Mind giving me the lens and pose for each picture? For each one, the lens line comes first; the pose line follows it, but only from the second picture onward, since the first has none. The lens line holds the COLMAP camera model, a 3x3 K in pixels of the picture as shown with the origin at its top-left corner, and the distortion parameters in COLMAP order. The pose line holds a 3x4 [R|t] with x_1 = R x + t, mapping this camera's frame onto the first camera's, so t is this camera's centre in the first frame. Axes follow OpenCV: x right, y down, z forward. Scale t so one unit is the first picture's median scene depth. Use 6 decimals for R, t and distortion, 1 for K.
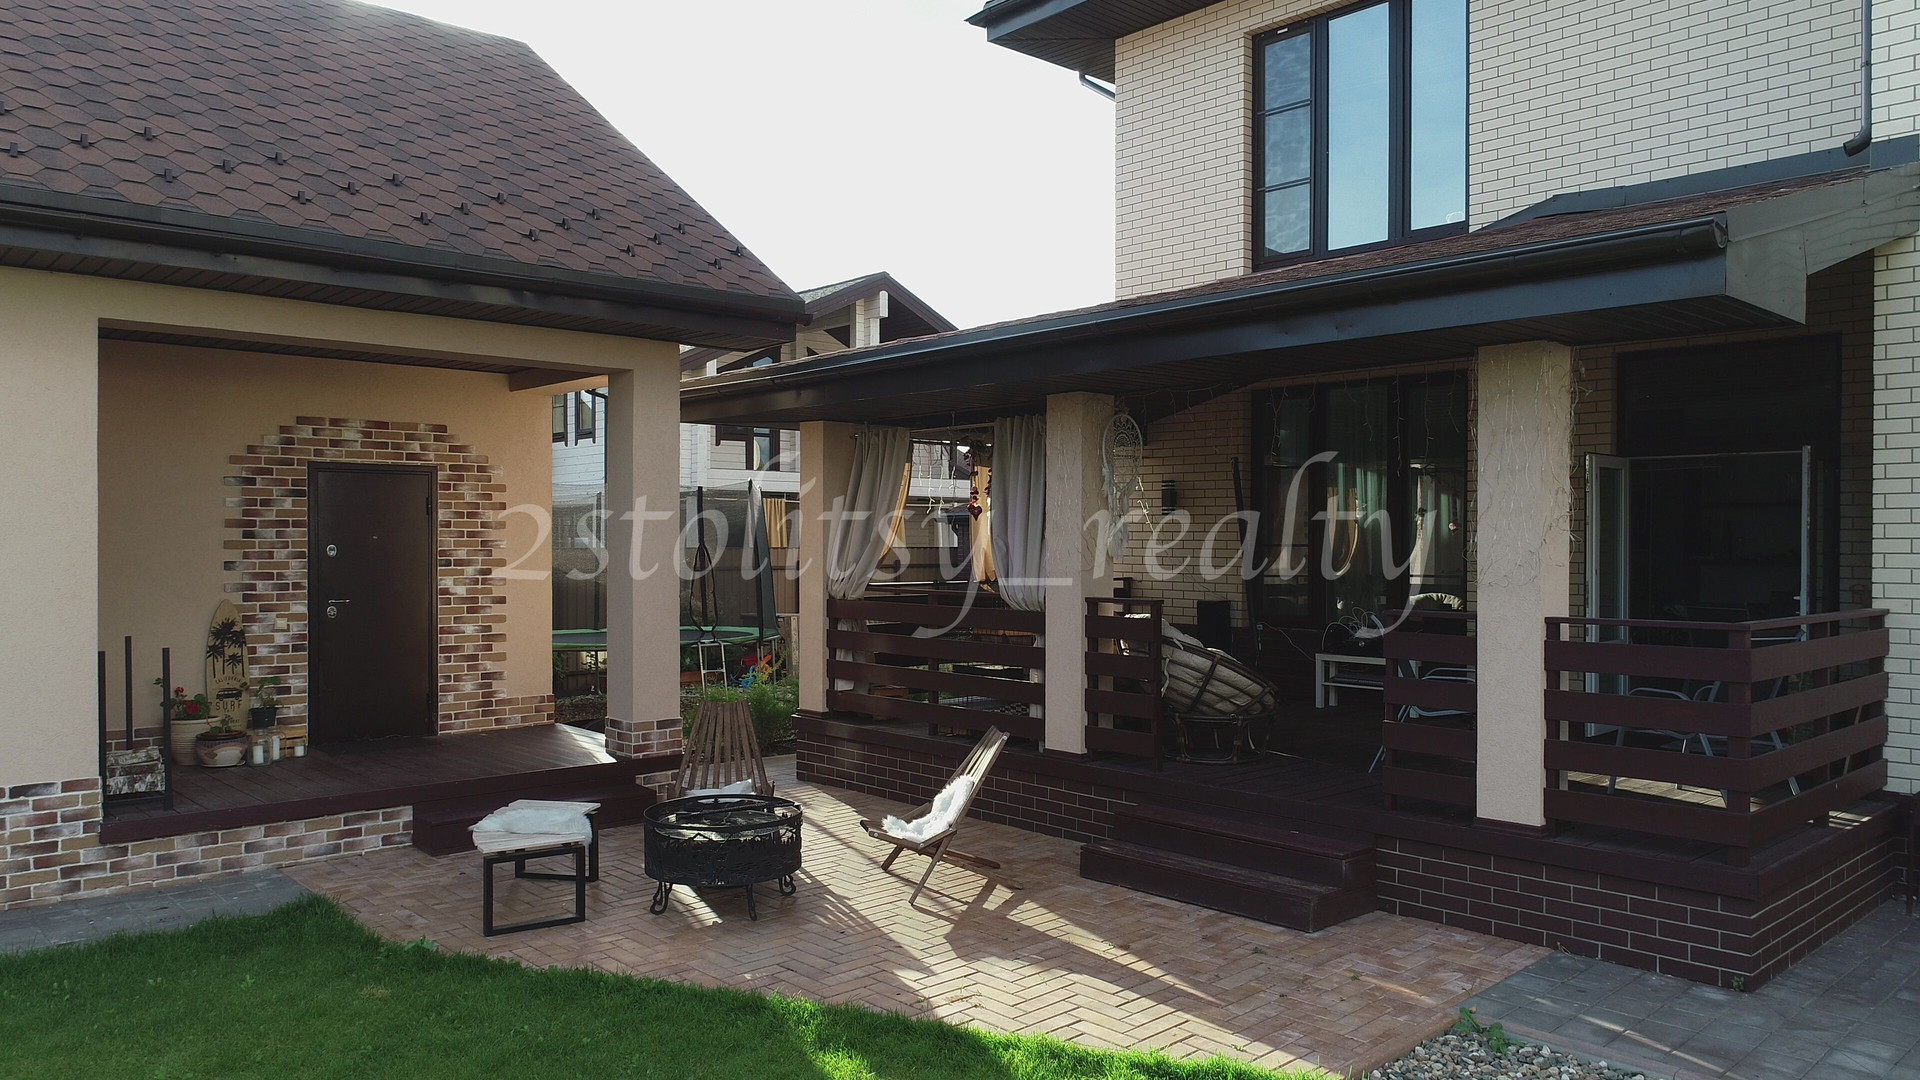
lens RADIAL K [[1338.8, 0, 962.1], [0, 1338.8, 546.3], [0, 0, 1]] dist [-0.007087, 0.005085]
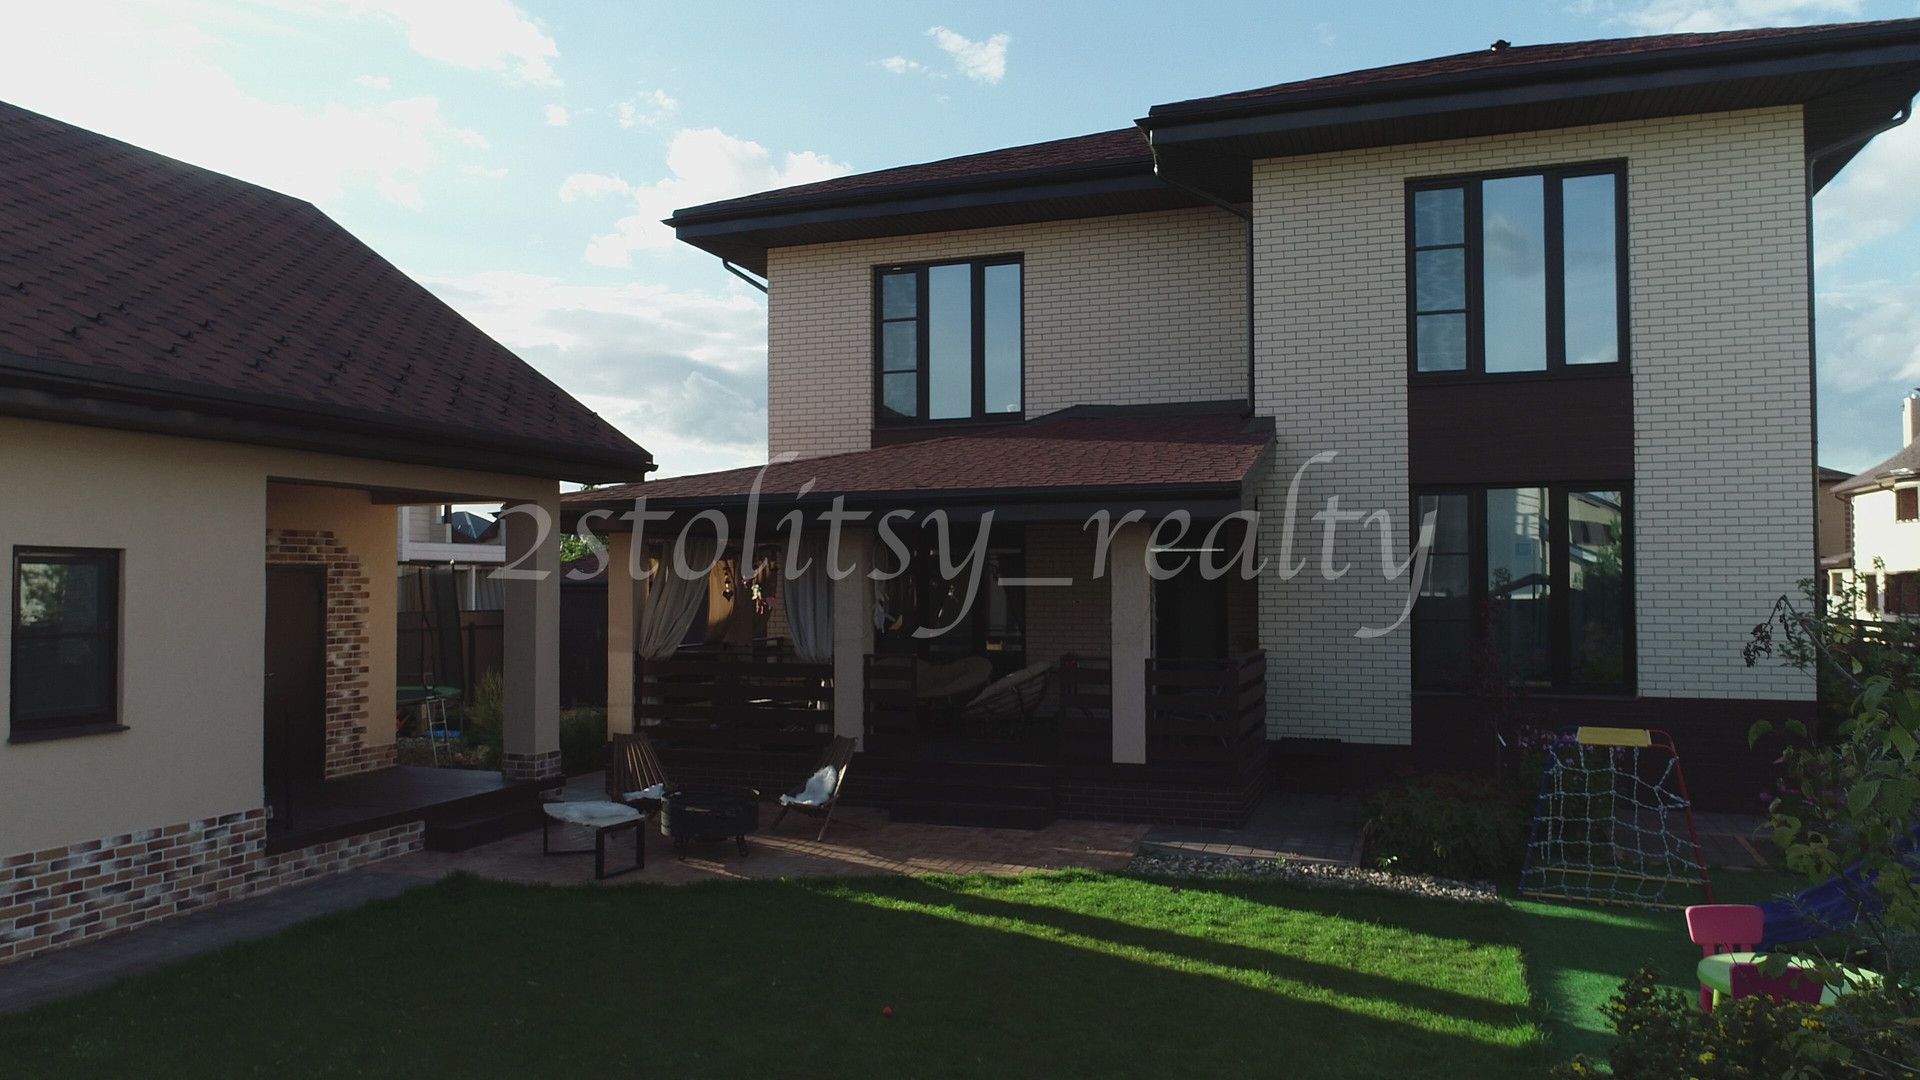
lens RADIAL K [[1338.8, 0, 960.7], [0, 1338.8, 543.0], [0, 0, 1]] dist [-0.007087, 0.005085]
pose [[0.882461, 0.009077, 0.470298, -0.470846], [0.007193, 0.999436, -0.032787, -0.035687], [-0.470331, 0.032317, 0.881898, -0.403555]]
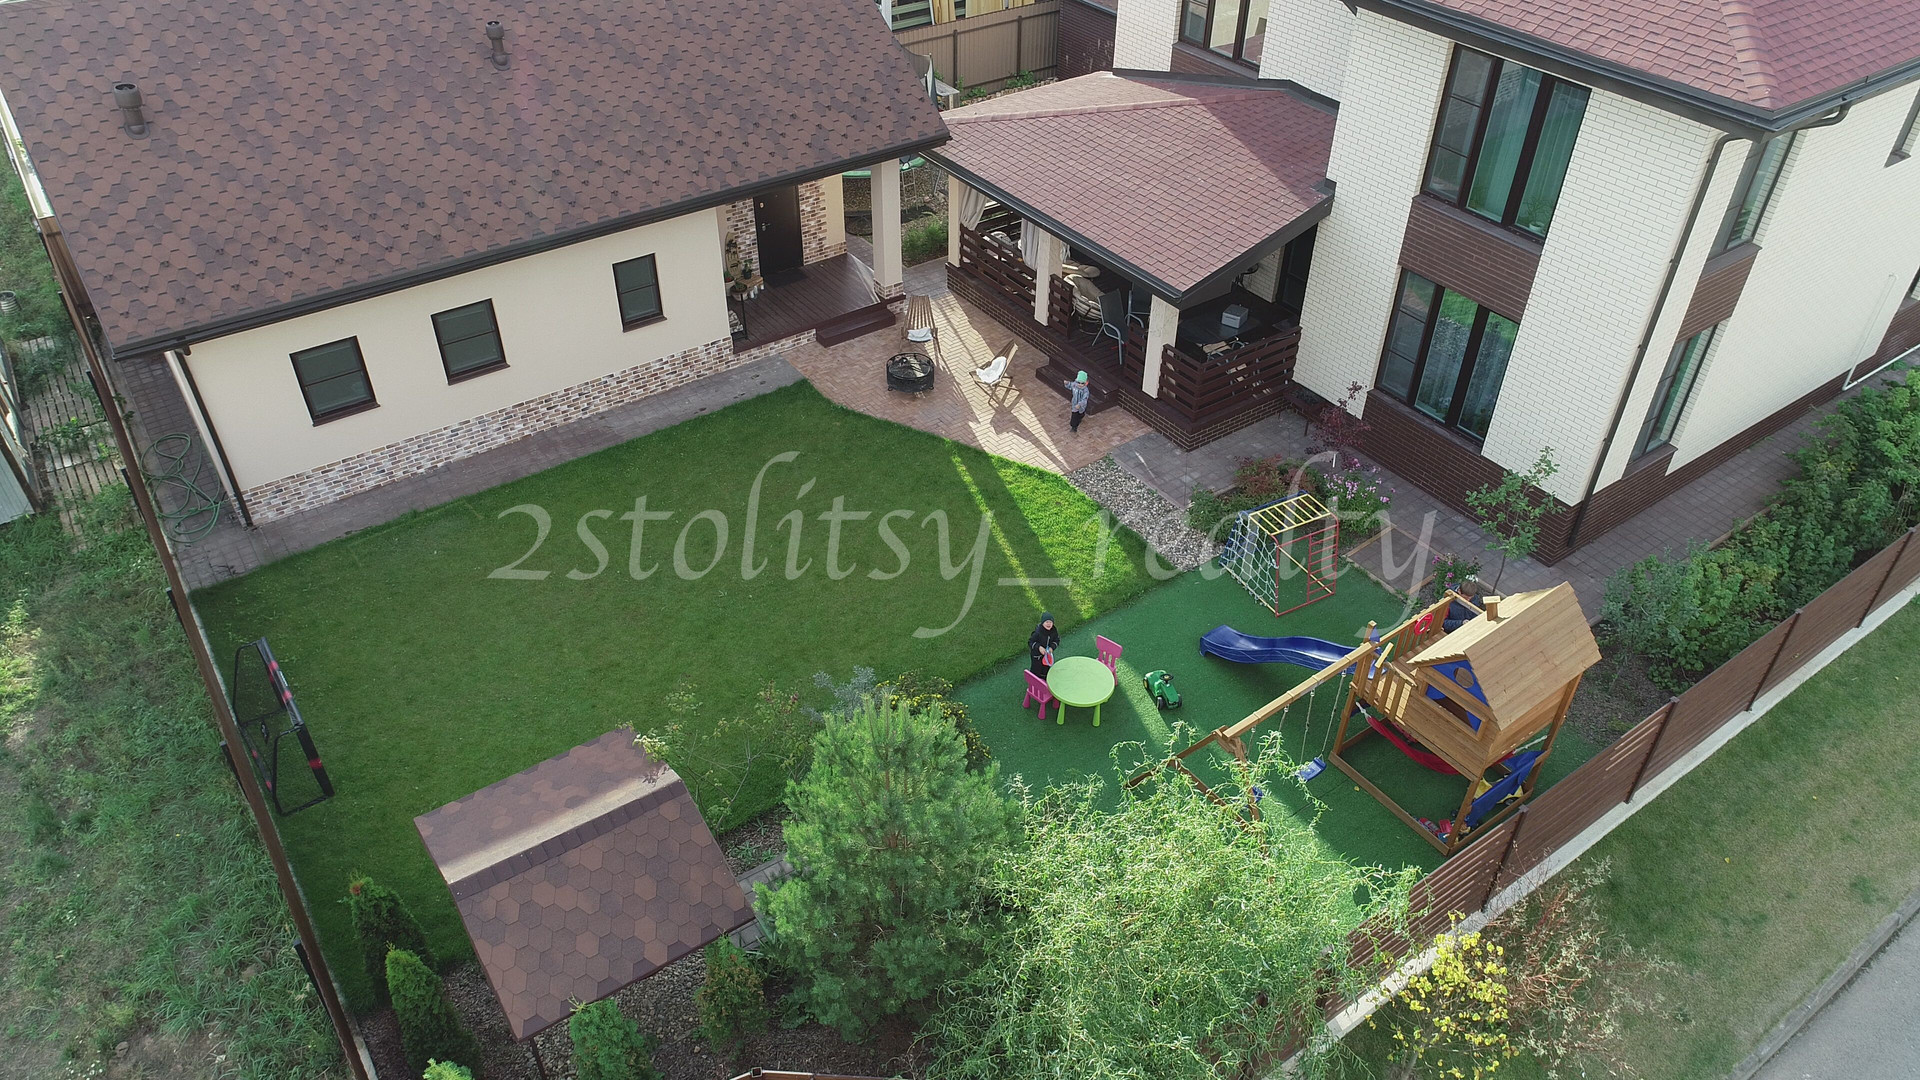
lens RADIAL K [[1338.8, 0, 962.7], [0, 1338.8, 552.4], [0, 0, 1]] dist [-0.007087, 0.005085]
pose [[0.991689, 0.085676, -0.095981, 0.189402], [-0.006696, 0.779376, 0.626521, -1.032253], [0.128483, -0.620671, 0.773472, -1.250627]]
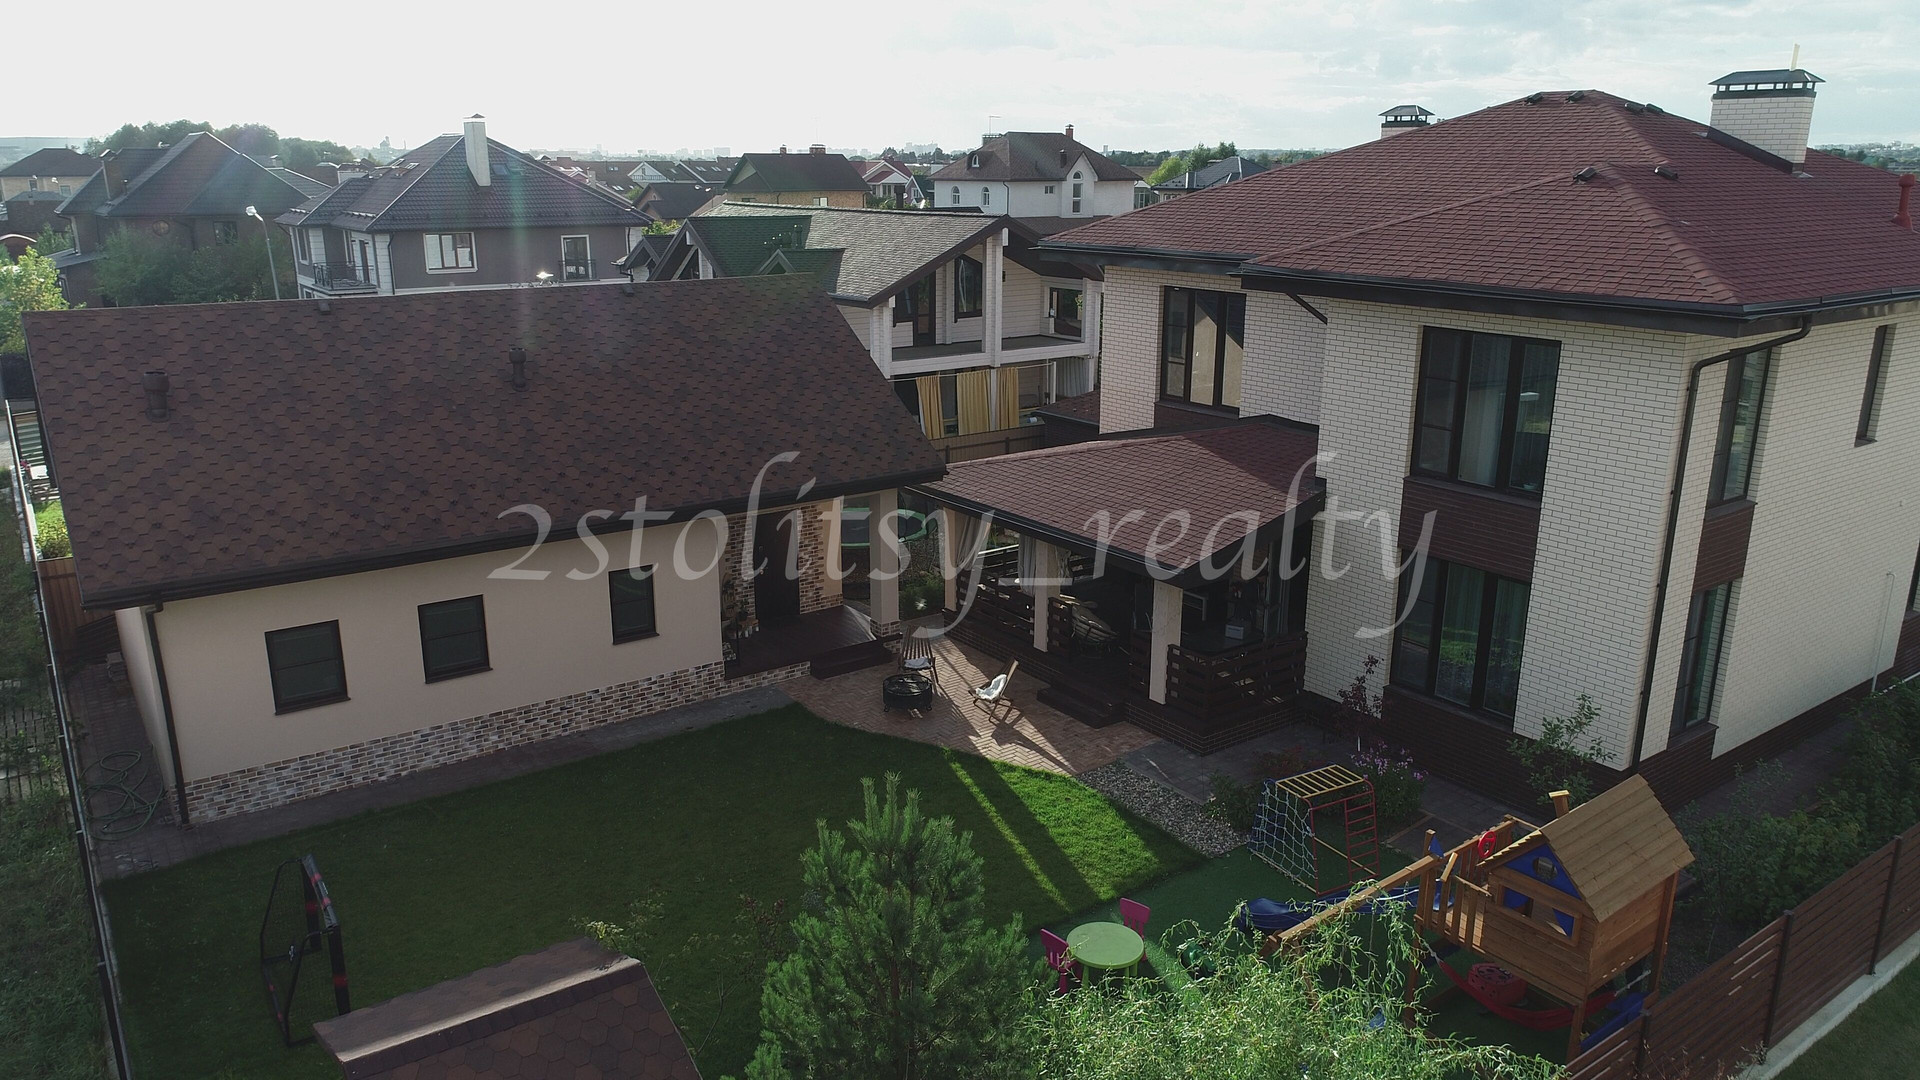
lens RADIAL K [[1338.8, 0, 963.1], [0, 1338.8, 549.0], [0, 0, 1]] dist [-0.007087, 0.005085]
pose [[0.993378, 0.033030, -0.110038, 0.181214], [-0.001872, 0.962307, 0.271958, -0.667746], [0.114873, -0.269951, 0.955997, -1.337643]]
